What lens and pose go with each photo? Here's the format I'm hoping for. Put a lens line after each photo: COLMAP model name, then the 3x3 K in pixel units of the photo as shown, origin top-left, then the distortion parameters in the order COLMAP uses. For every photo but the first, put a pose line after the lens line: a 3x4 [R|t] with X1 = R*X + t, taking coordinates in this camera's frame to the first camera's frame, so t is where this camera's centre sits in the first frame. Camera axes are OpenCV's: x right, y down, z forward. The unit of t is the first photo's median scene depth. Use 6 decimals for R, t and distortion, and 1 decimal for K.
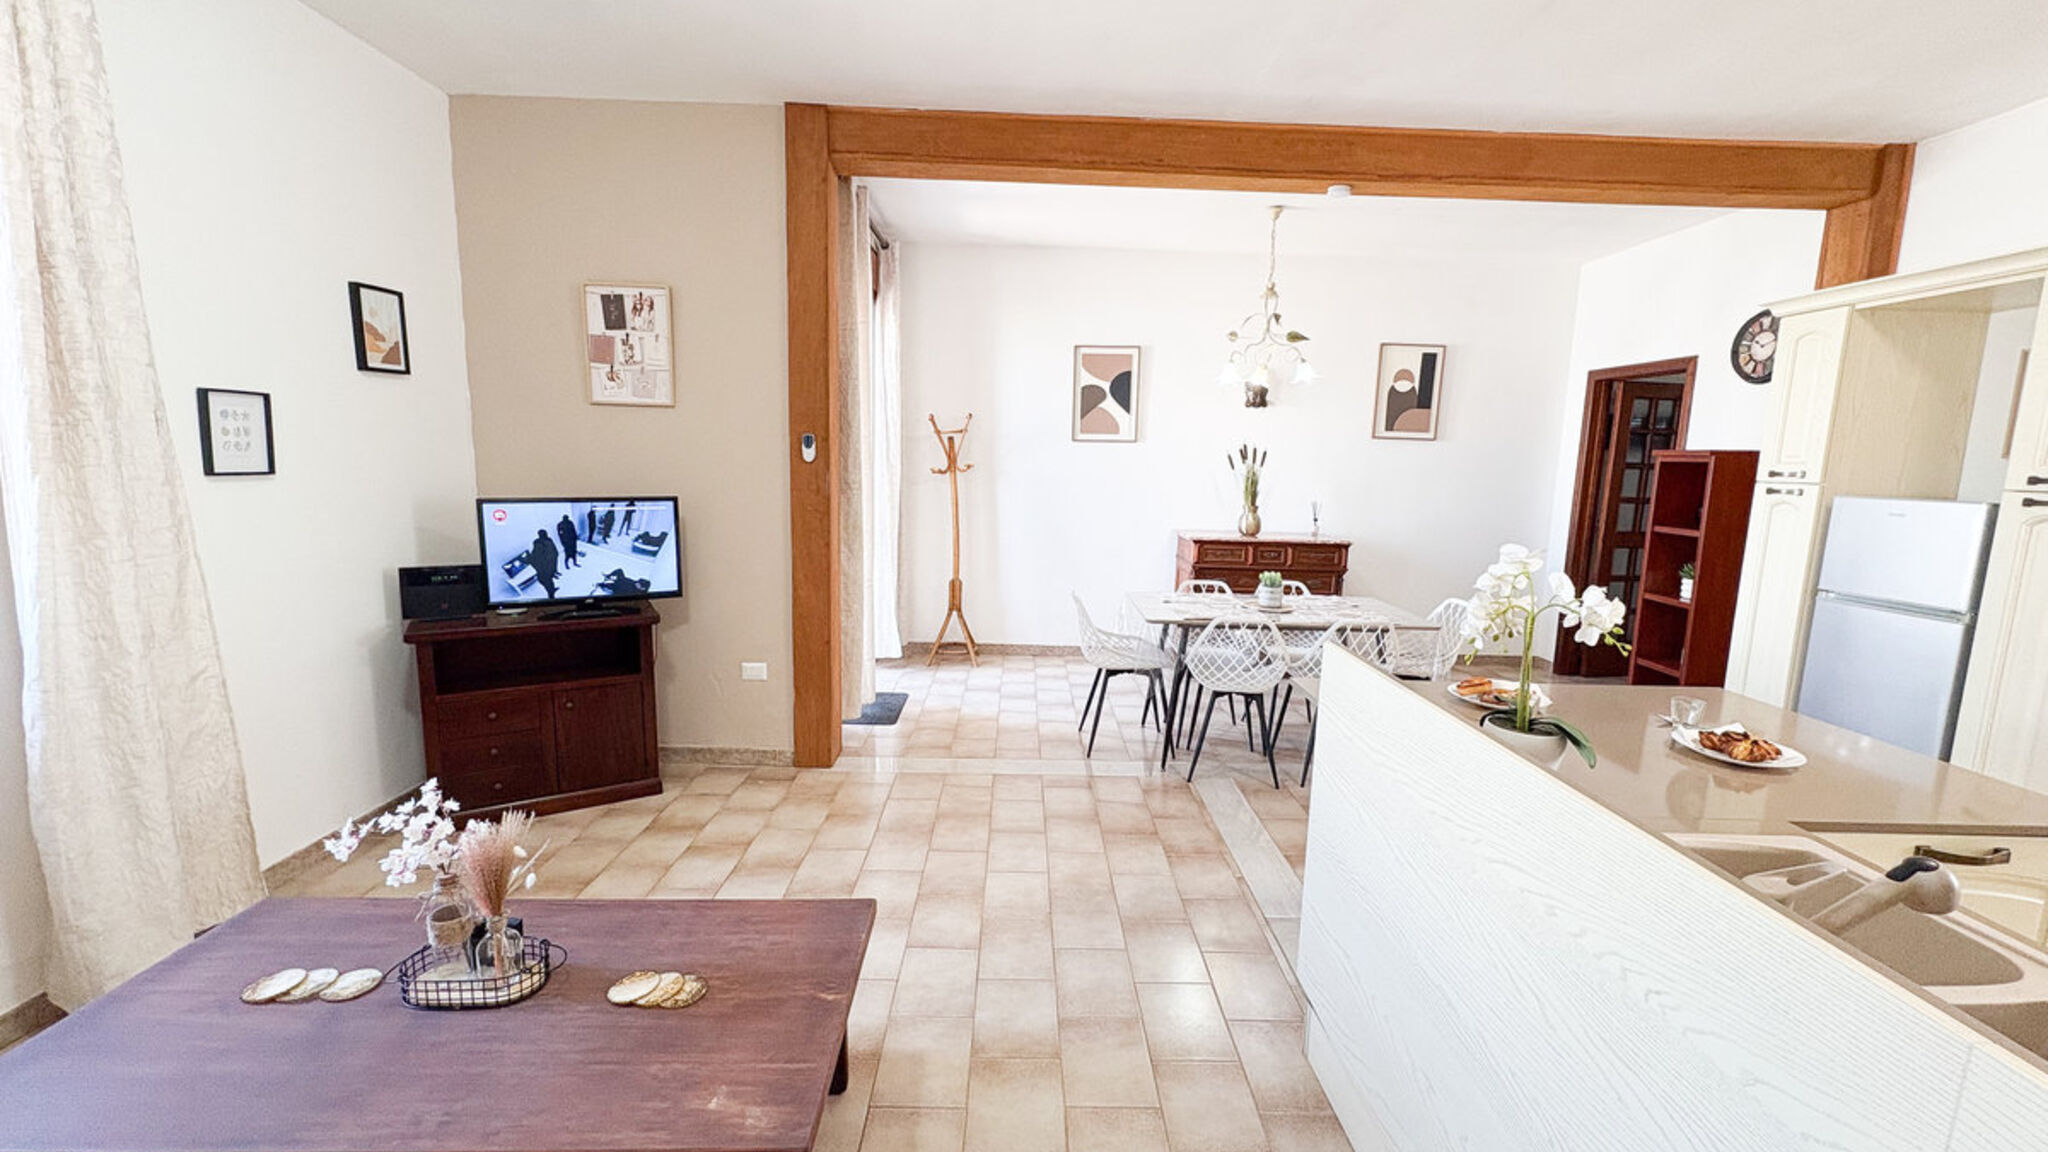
lens RADIAL K [[812.7, 0, 1025.1], [0, 812.7, 572.9], [0, 0, 1]] dist [-0.001161, -0.000711]
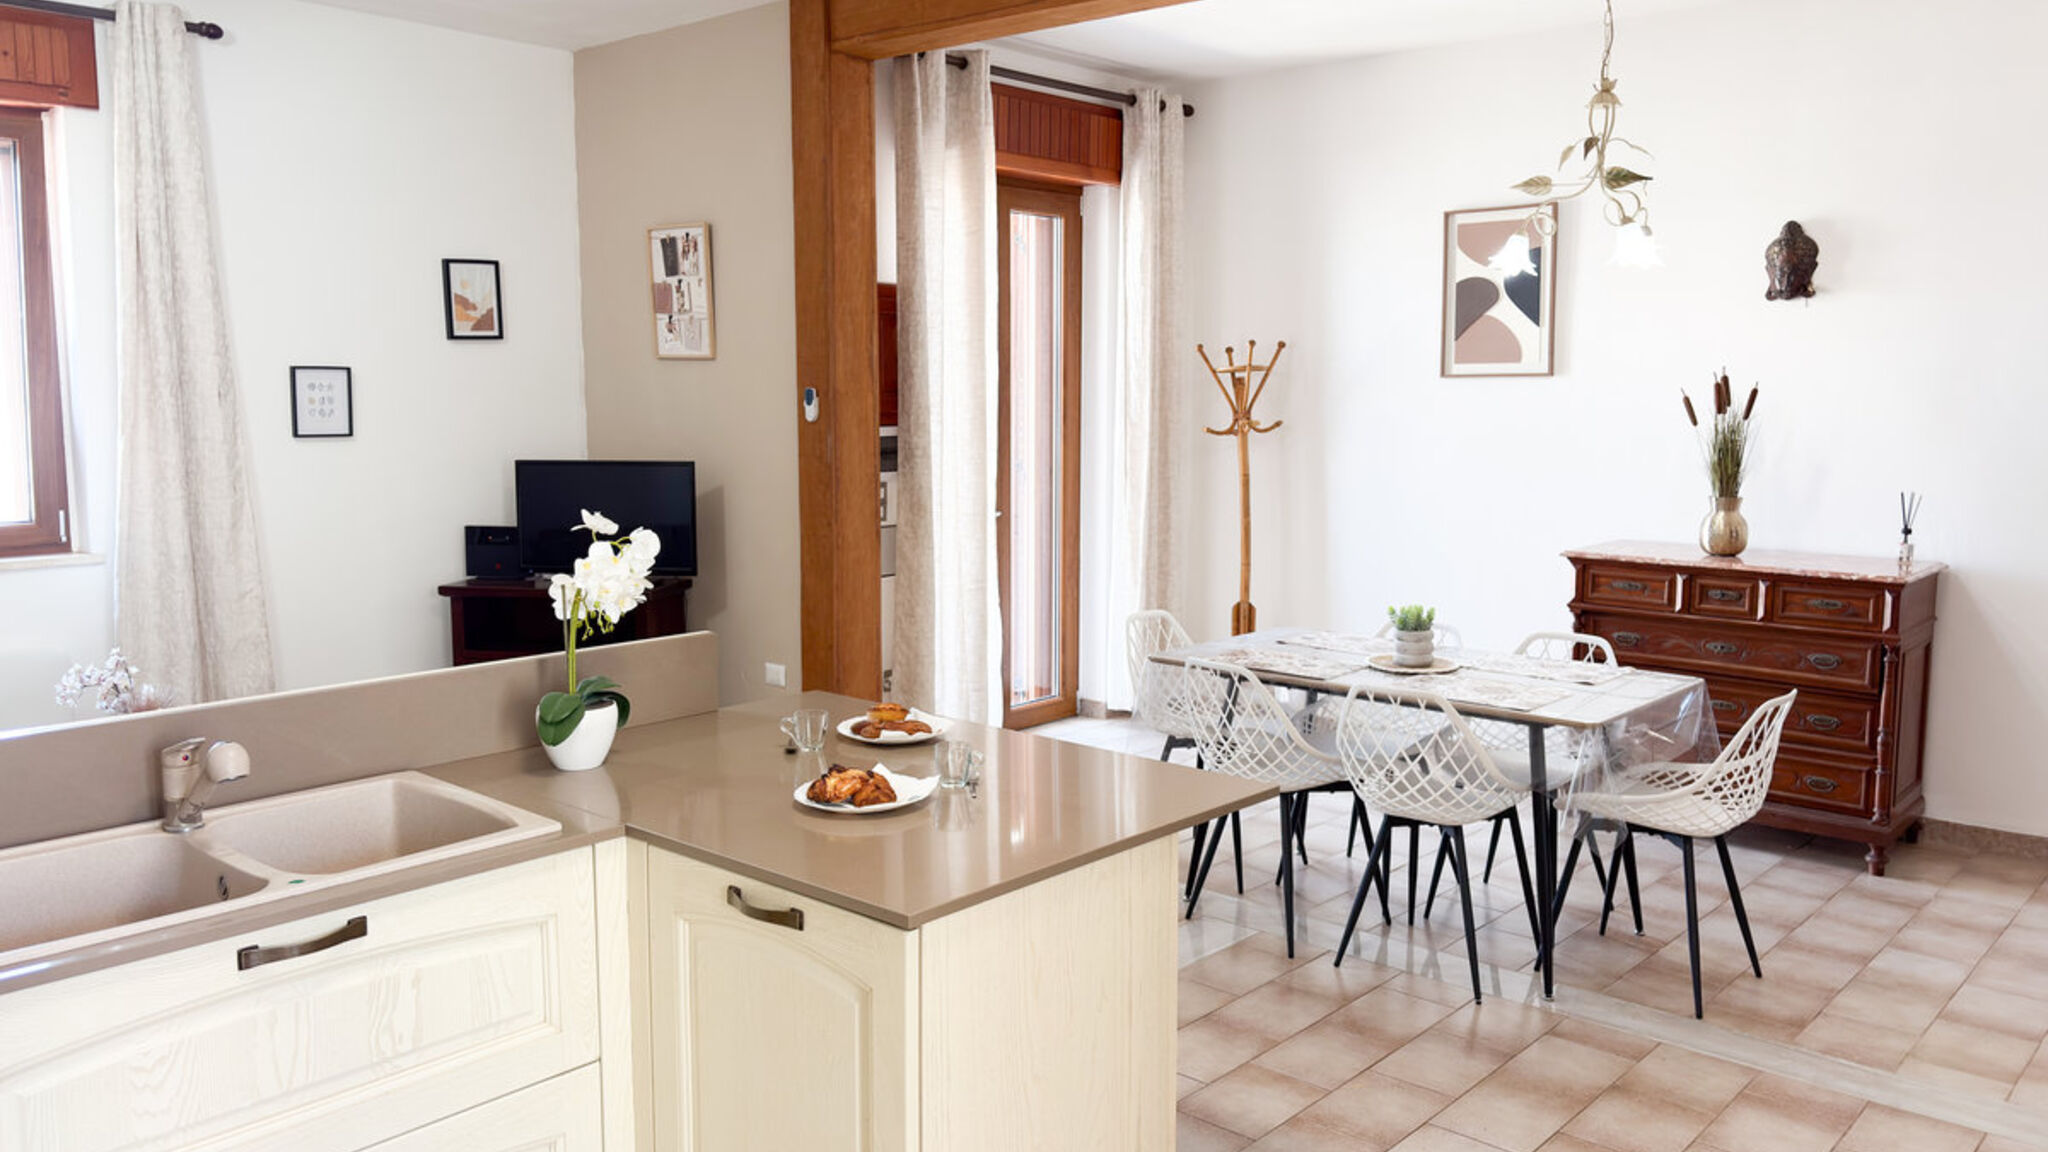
lens RADIAL K [[1549.6, 0, 1032.4], [0, 1549.6, 560.5], [0, 0, 1]] dist [0.020950, -0.000365]
pose [[0.743583, 0.053018, -0.666539, 0.944858], [-0.079437, 0.996796, -0.009332, -0.000672], [0.663908, 0.059887, 0.745412, 0.000627]]
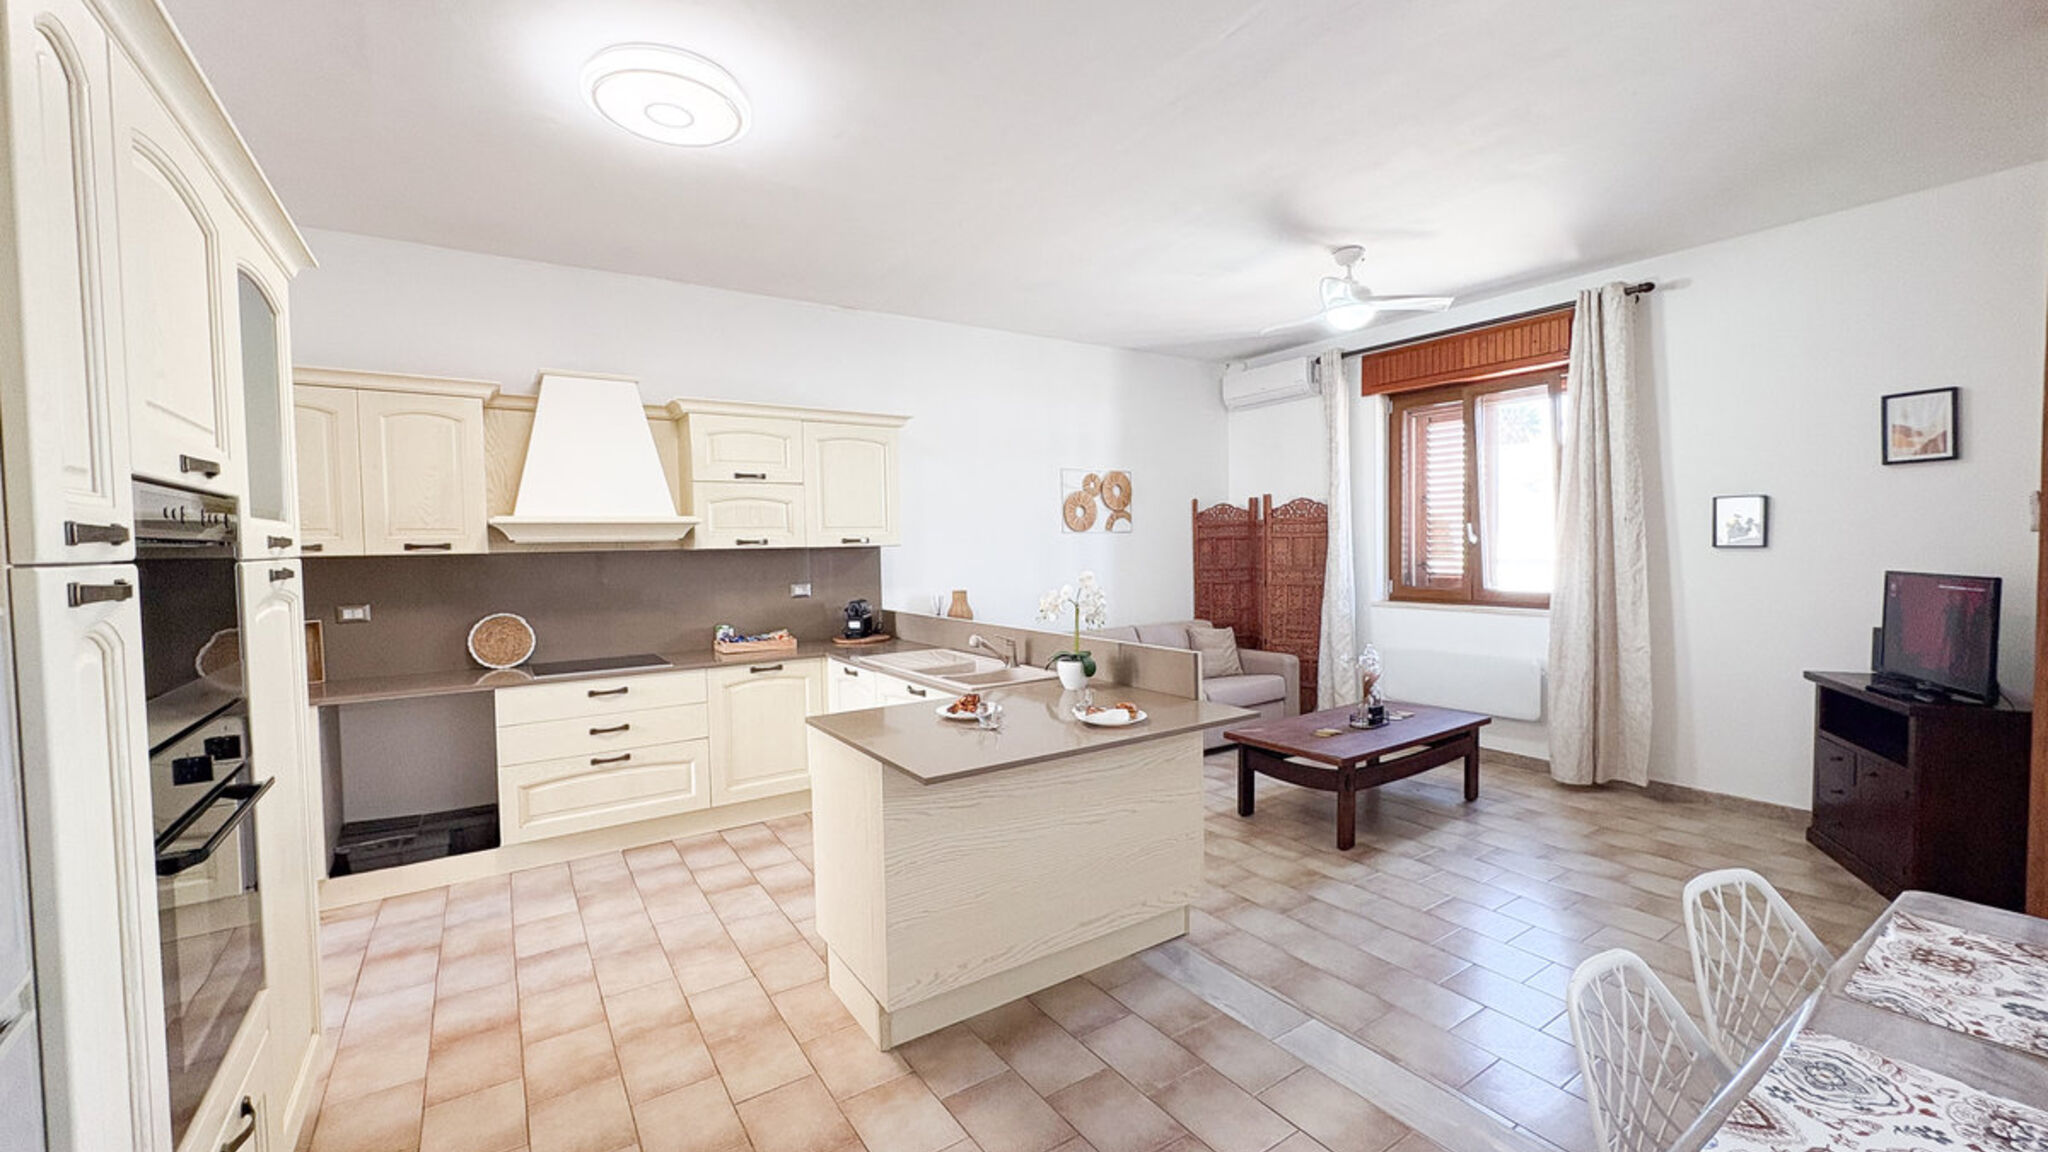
lens RADIAL K [[812.7, 0, 1025.1], [0, 812.7, 572.9], [0, 0, 1]] dist [-0.001161, -0.000711]
pose [[-0.834471, 0.011315, -0.550936, 0.790720], [-0.081661, 0.986211, 0.143942, -0.132110], [0.544968, 0.165106, -0.822040, 1.104598]]
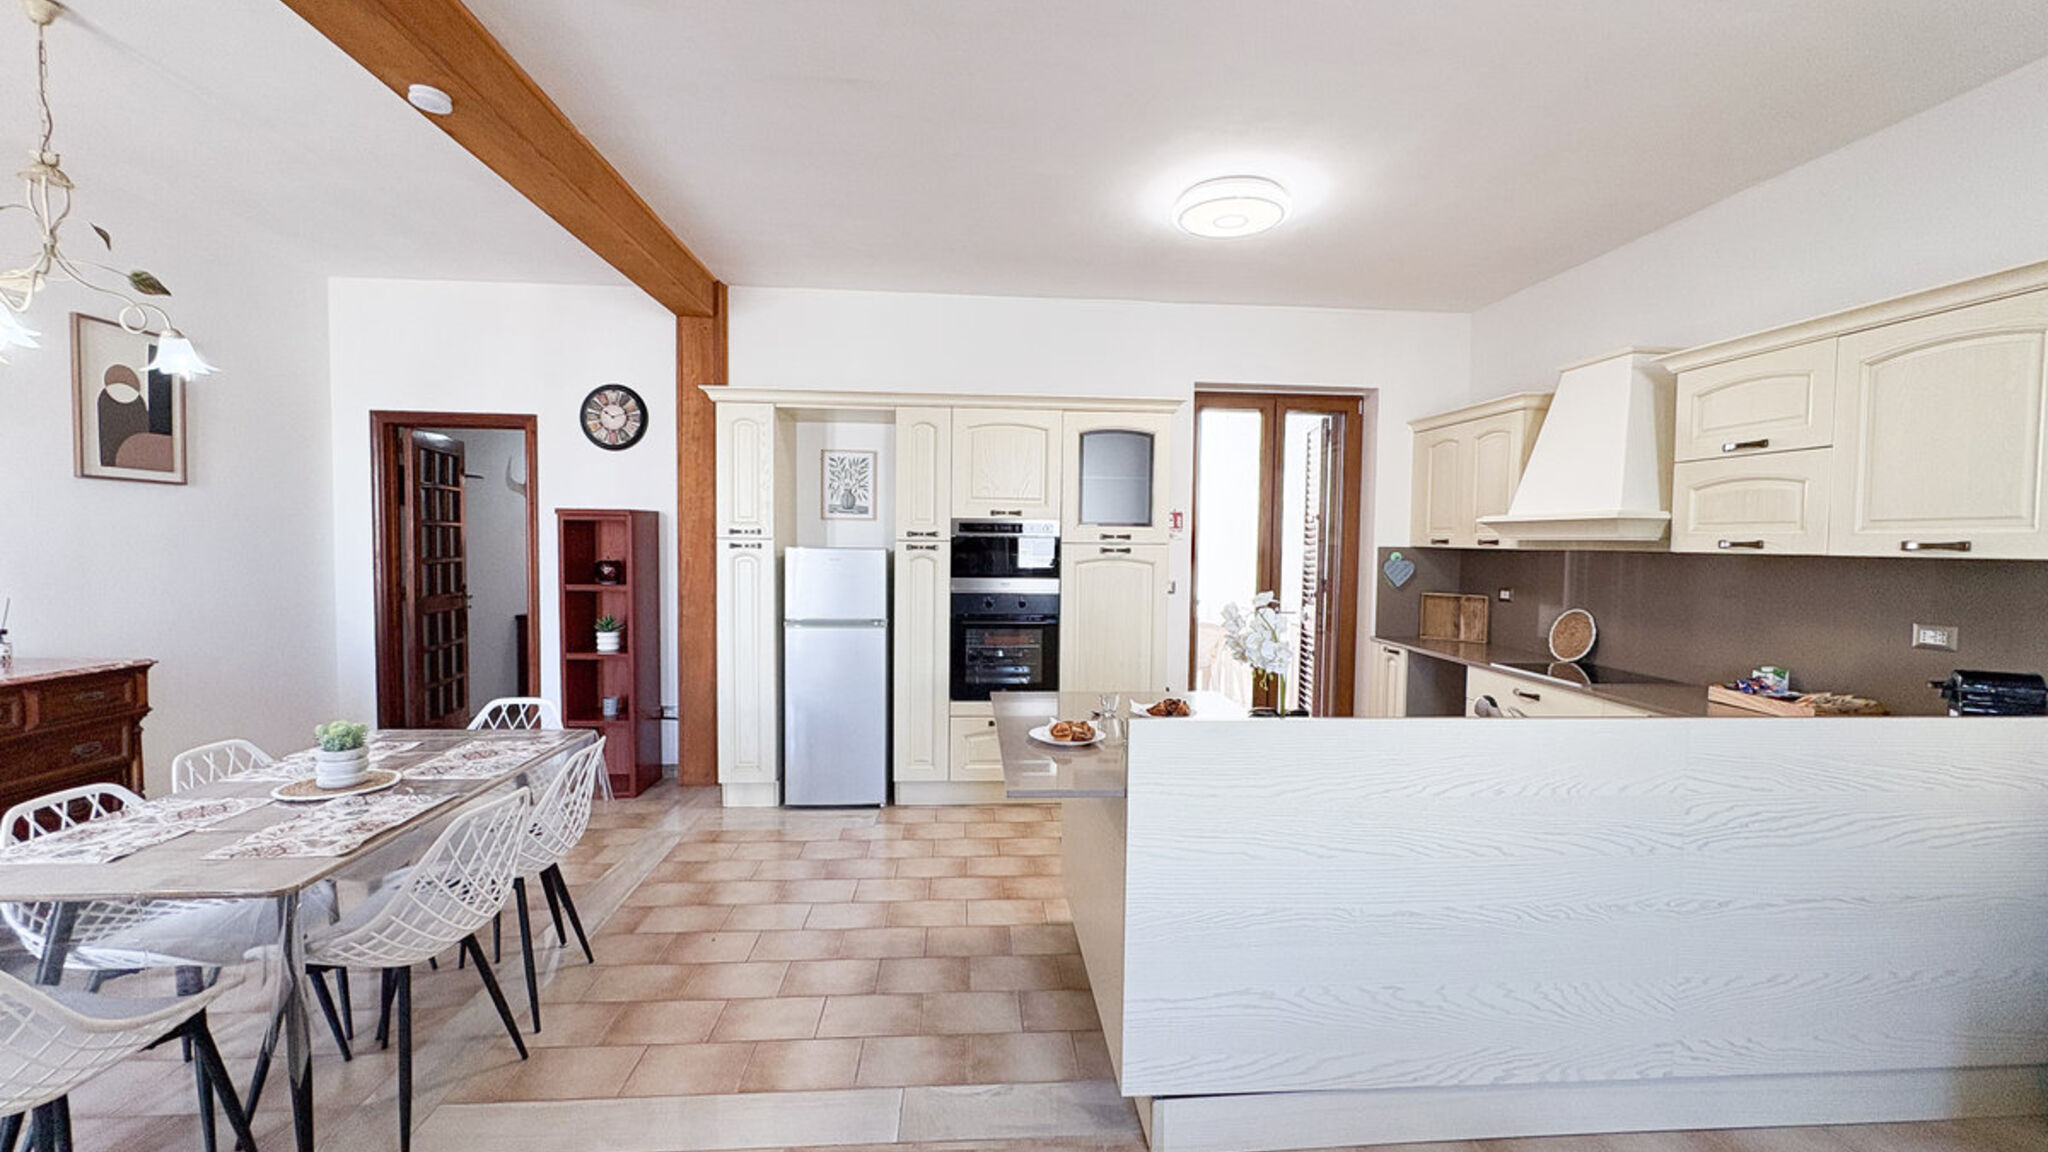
lens RADIAL K [[812.7, 0, 1025.1], [0, 812.7, 572.9], [0, 0, 1]] dist [-0.001161, -0.000711]
pose [[-0.066321, -0.067445, 0.995516, -0.302220], [0.128230, 0.988864, 0.075537, -0.094671], [-0.989524, 0.132665, -0.056934, 0.634847]]
